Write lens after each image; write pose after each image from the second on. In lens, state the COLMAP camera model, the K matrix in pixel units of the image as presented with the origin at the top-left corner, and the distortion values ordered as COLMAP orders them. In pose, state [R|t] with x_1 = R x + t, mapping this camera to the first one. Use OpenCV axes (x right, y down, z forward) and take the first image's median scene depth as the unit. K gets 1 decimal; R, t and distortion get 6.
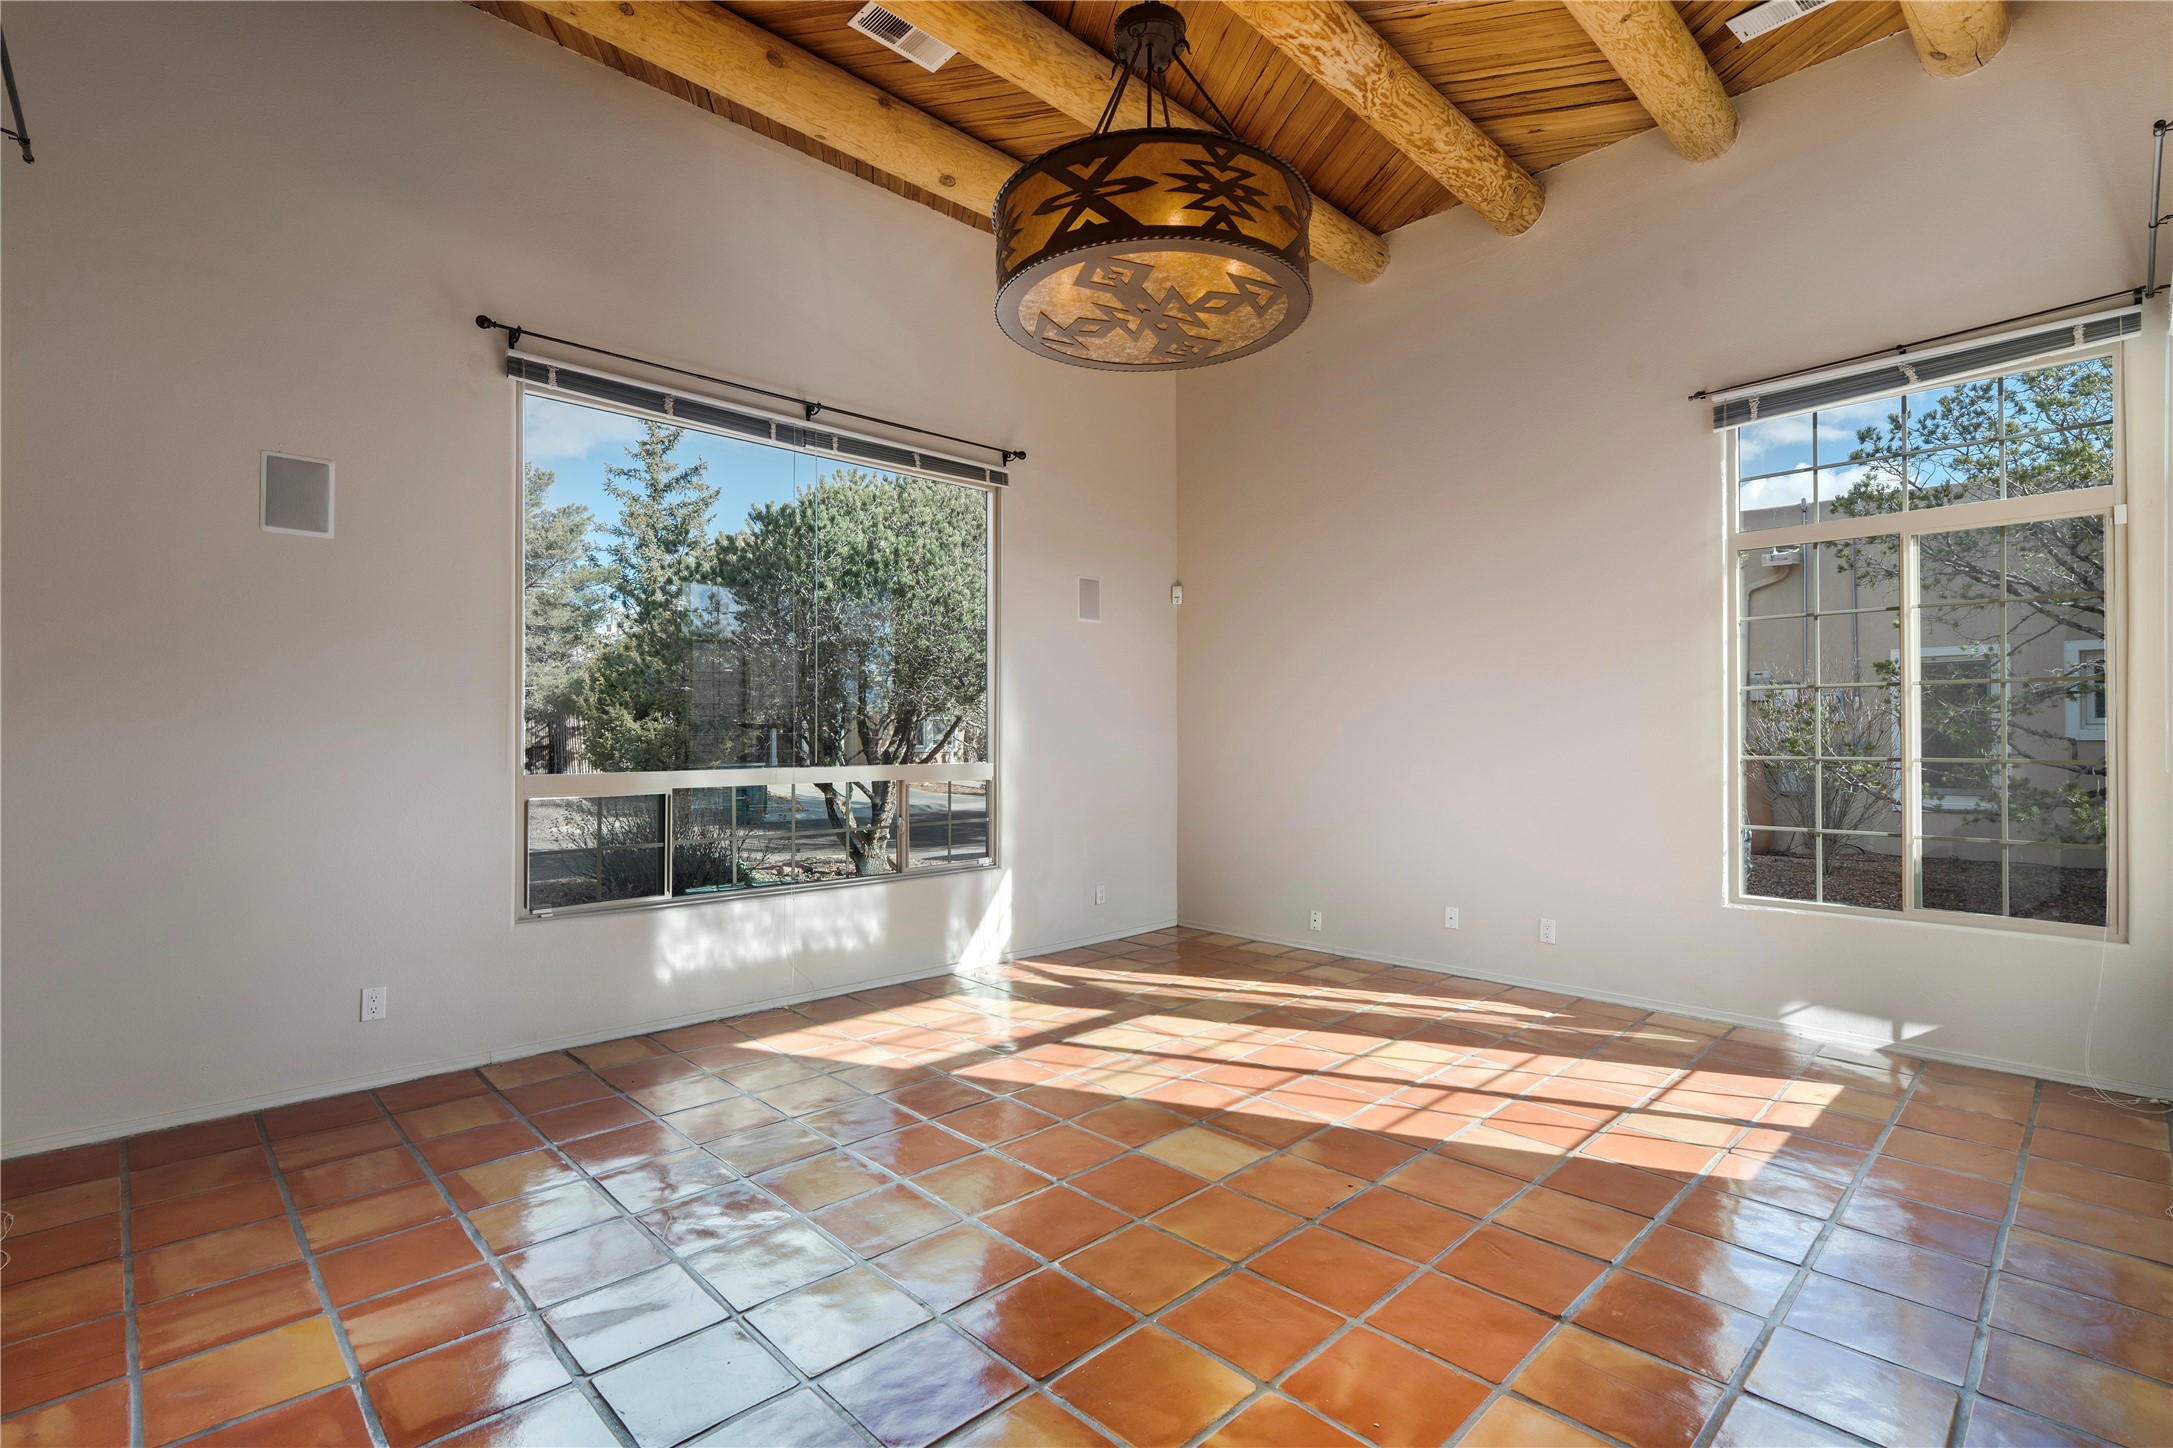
lens RADIAL K [[1004.3, 0, 1086.5], [0, 1004.3, 724.0], [0, 0, 1]] dist [-0.001001, 0.000209]
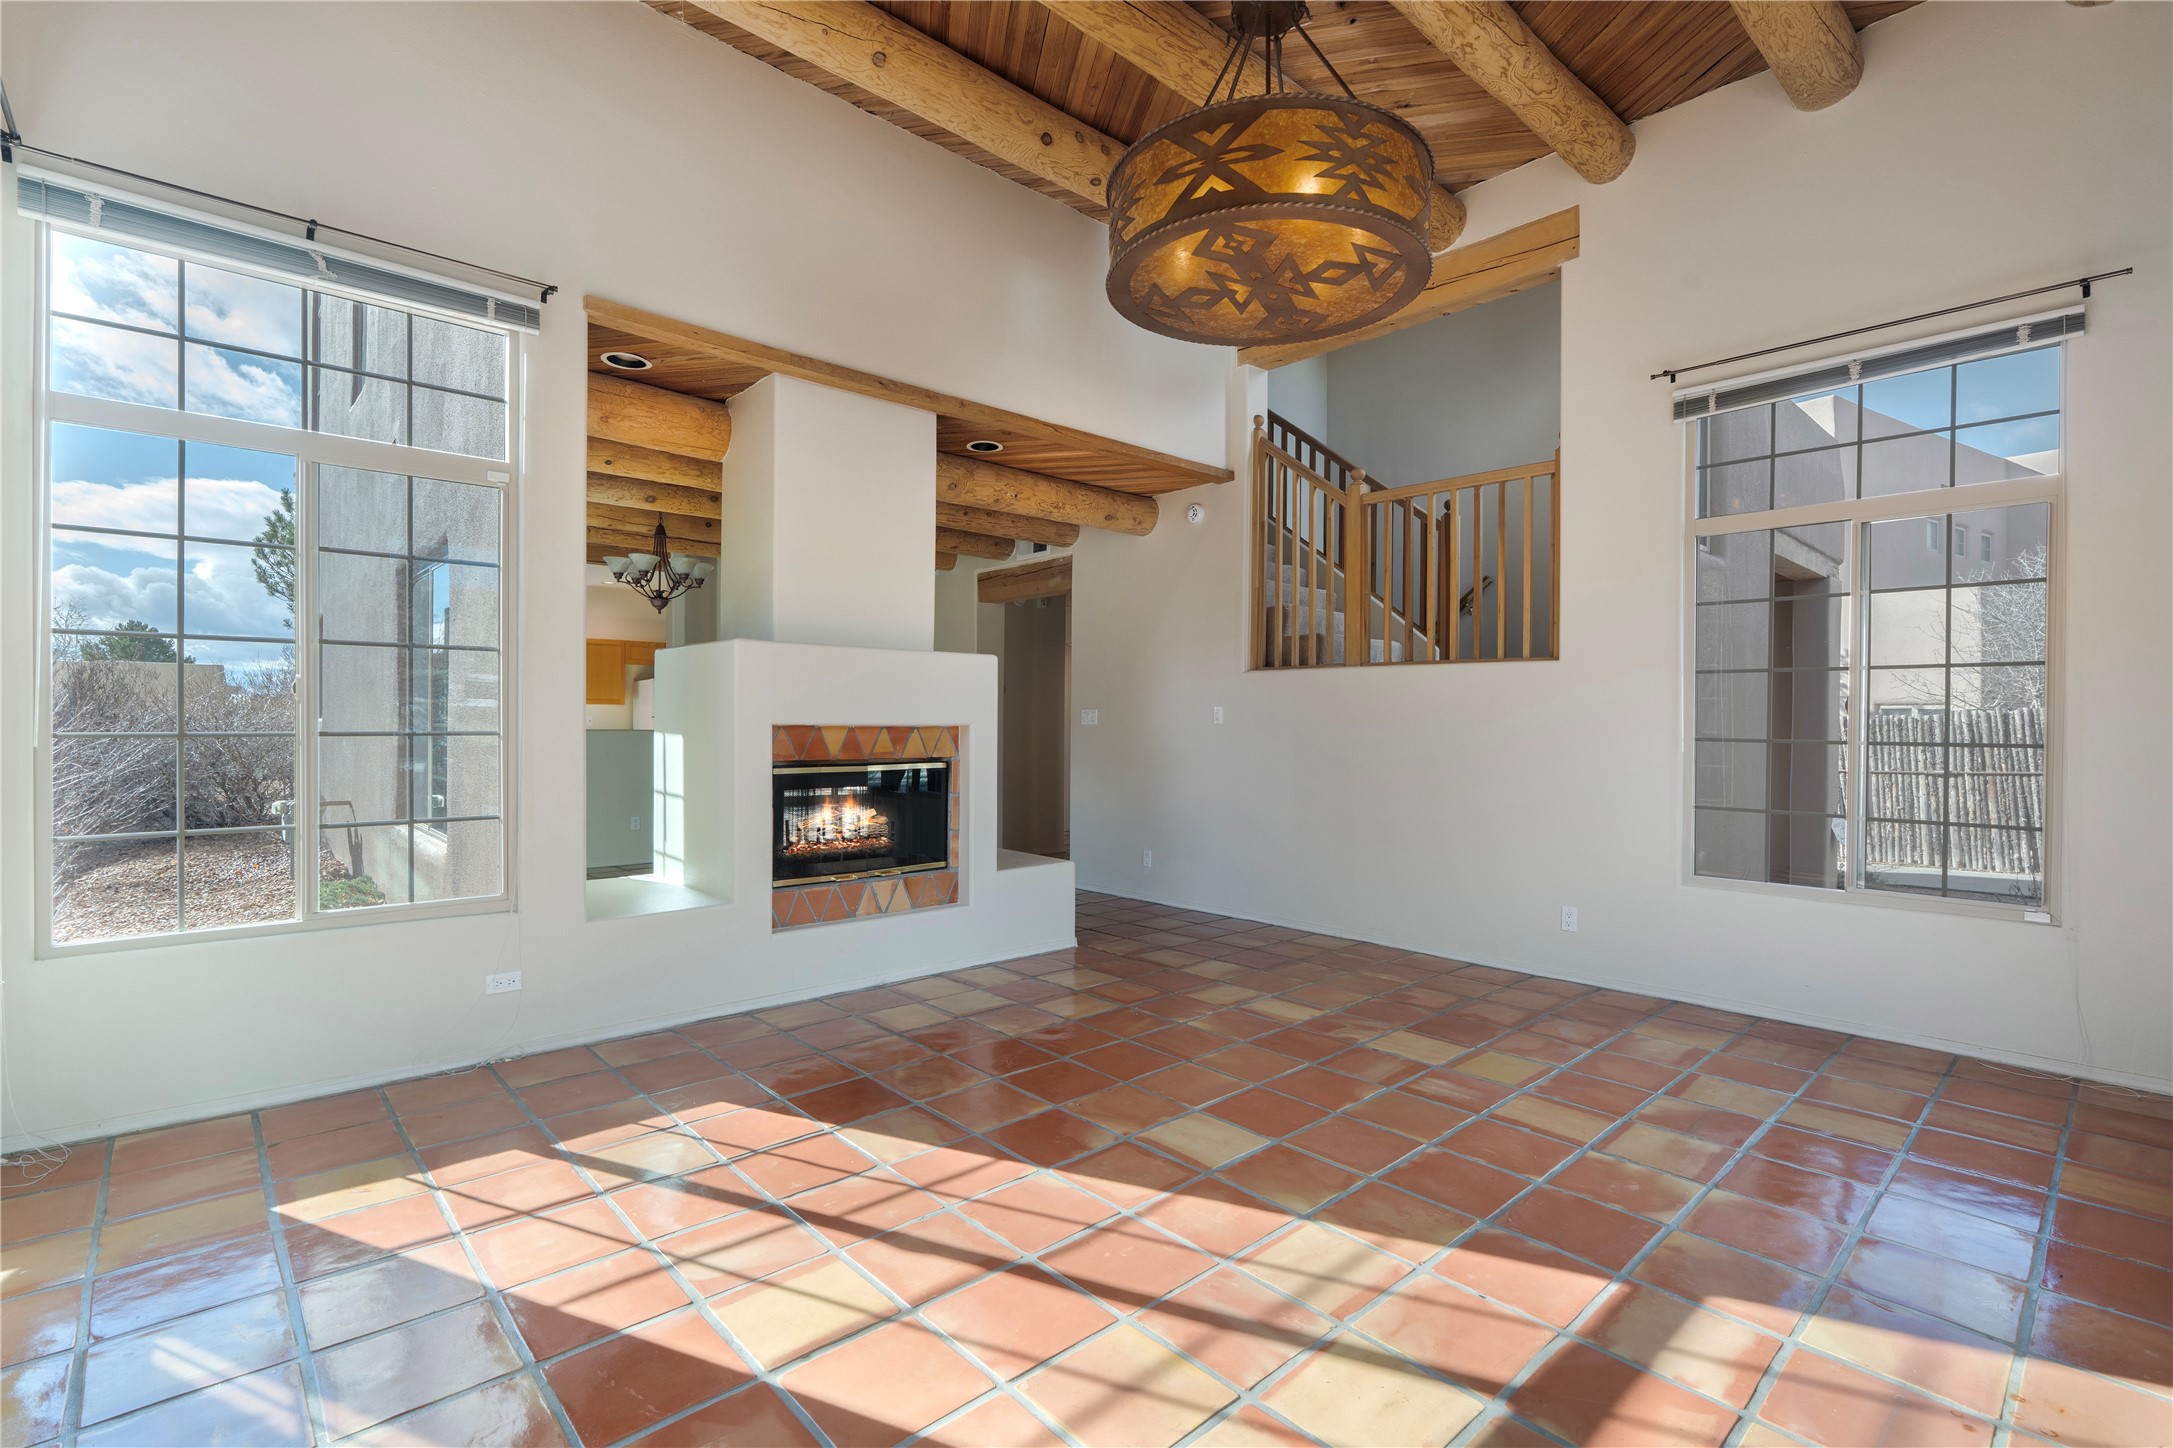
lens RADIAL K [[1004.3, 0, 1086.5], [0, 1004.3, 724.0], [0, 0, 1]] dist [-0.001001, 0.000209]
pose [[-0.999535, -0.010350, 0.028689, 0.176446], [-0.010491, 0.999934, -0.004749, 0.023850], [-0.028638, -0.005047, -0.999577, 1.690344]]
